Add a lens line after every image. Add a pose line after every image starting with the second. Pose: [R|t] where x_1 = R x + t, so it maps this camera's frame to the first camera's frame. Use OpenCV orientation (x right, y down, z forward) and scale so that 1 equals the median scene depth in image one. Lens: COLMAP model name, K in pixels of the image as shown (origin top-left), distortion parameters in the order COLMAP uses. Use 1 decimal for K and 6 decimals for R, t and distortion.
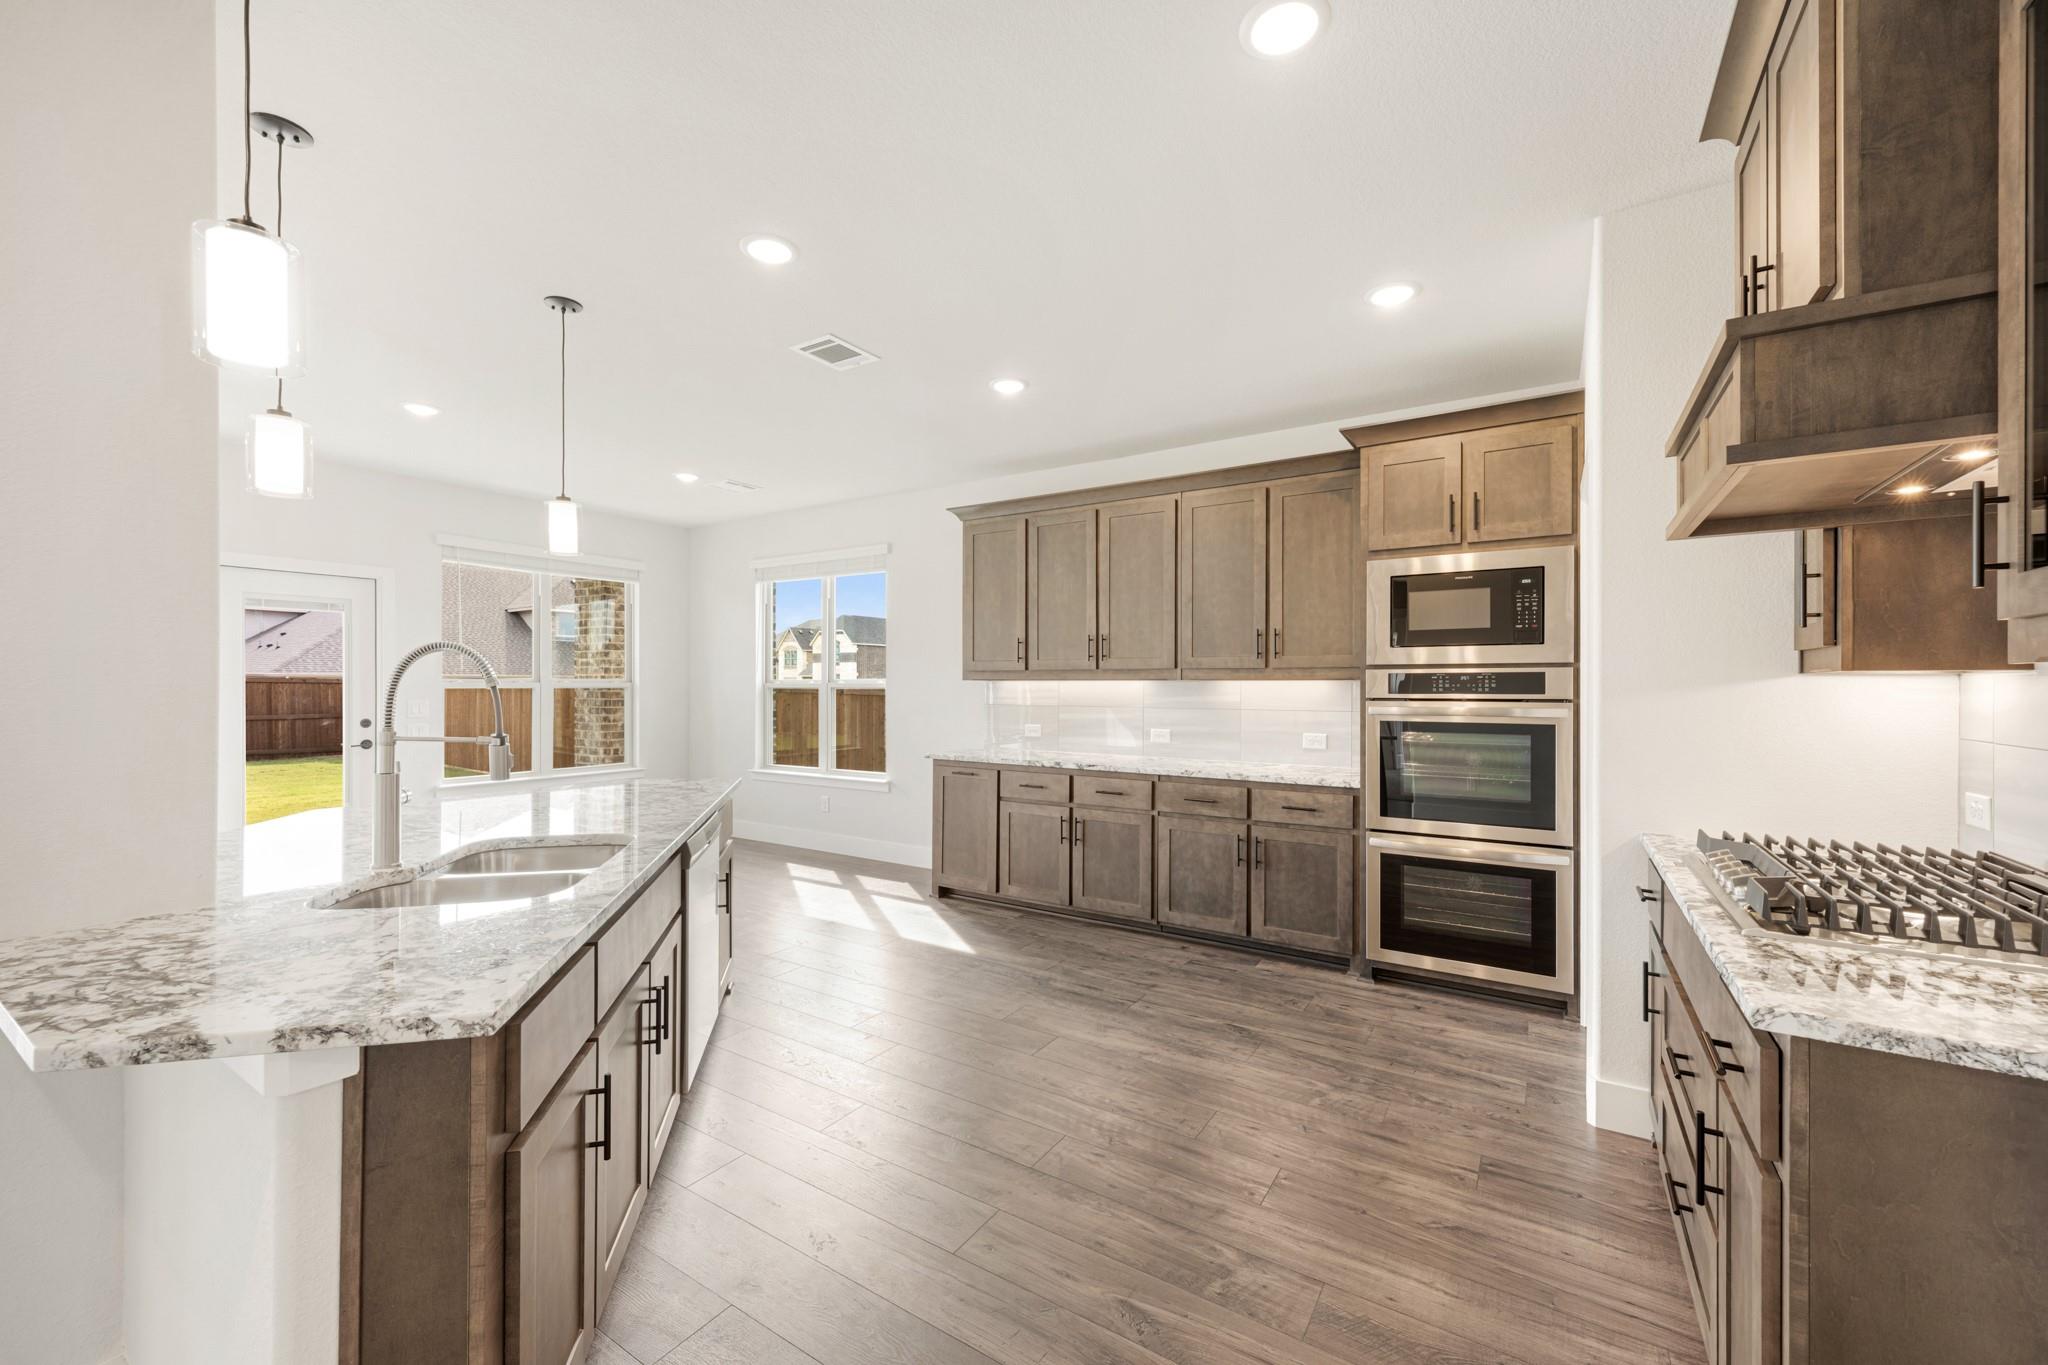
lens RADIAL K [[826.8, 0, 1018.9], [0, 826.8, 679.3], [0, 0, 1]] dist [-0.003804, 0.000803]
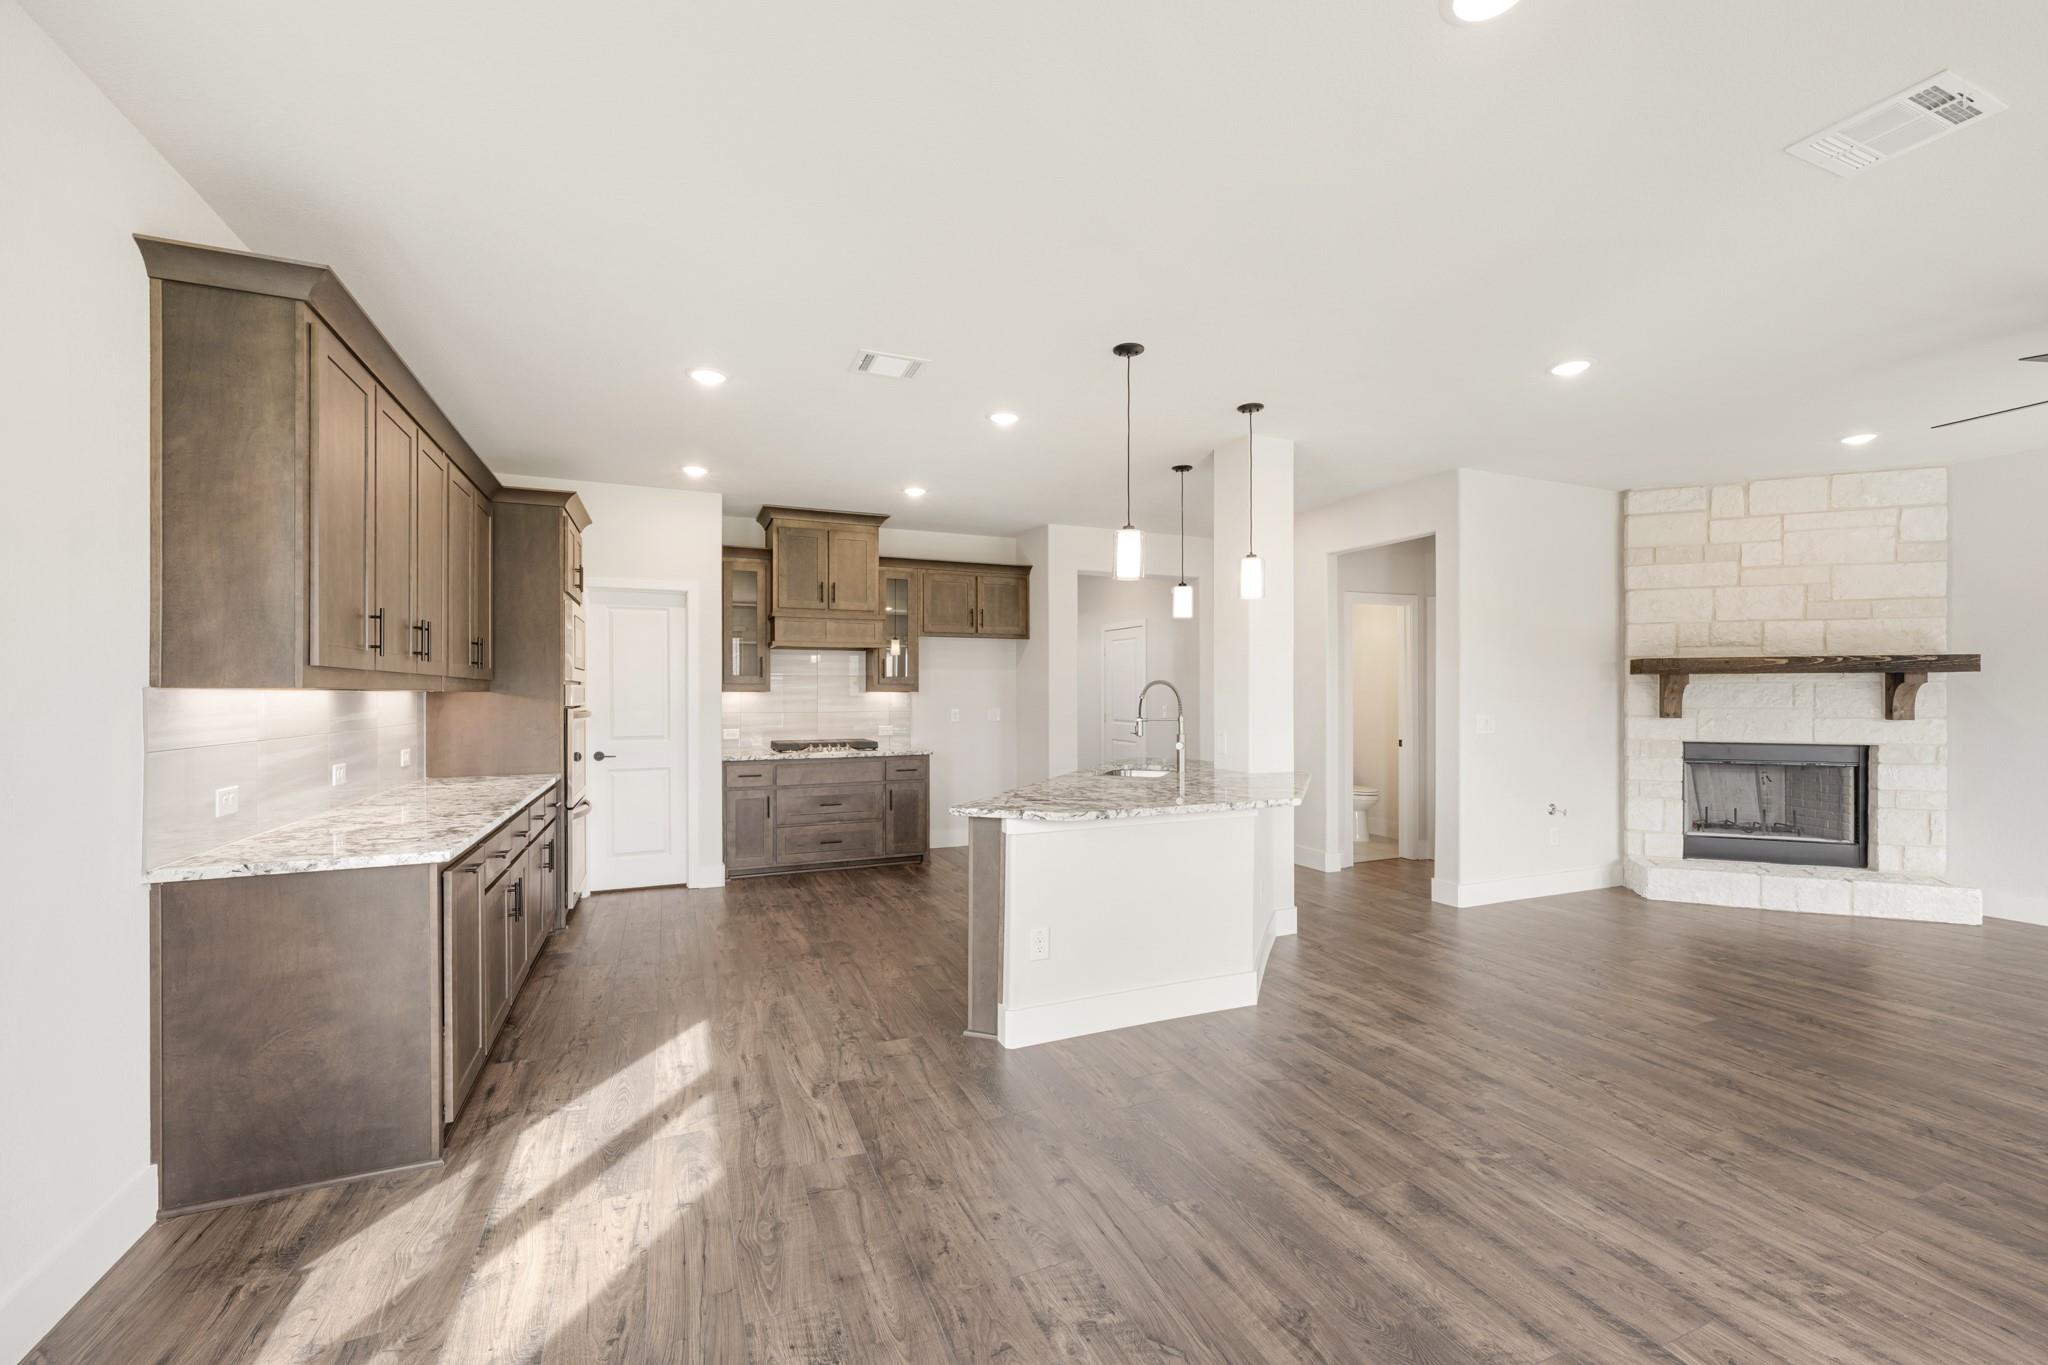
lens RADIAL K [[826.8, 0, 1026.0], [0, 826.8, 692.5], [0, 0, 1]] dist [-0.003804, 0.000803]
pose [[-0.844081, 0.005925, 0.536183, -0.692423], [0.002107, 0.999968, -0.007734, 0.009713], [-0.536212, -0.005398, -0.844066, 1.361996]]
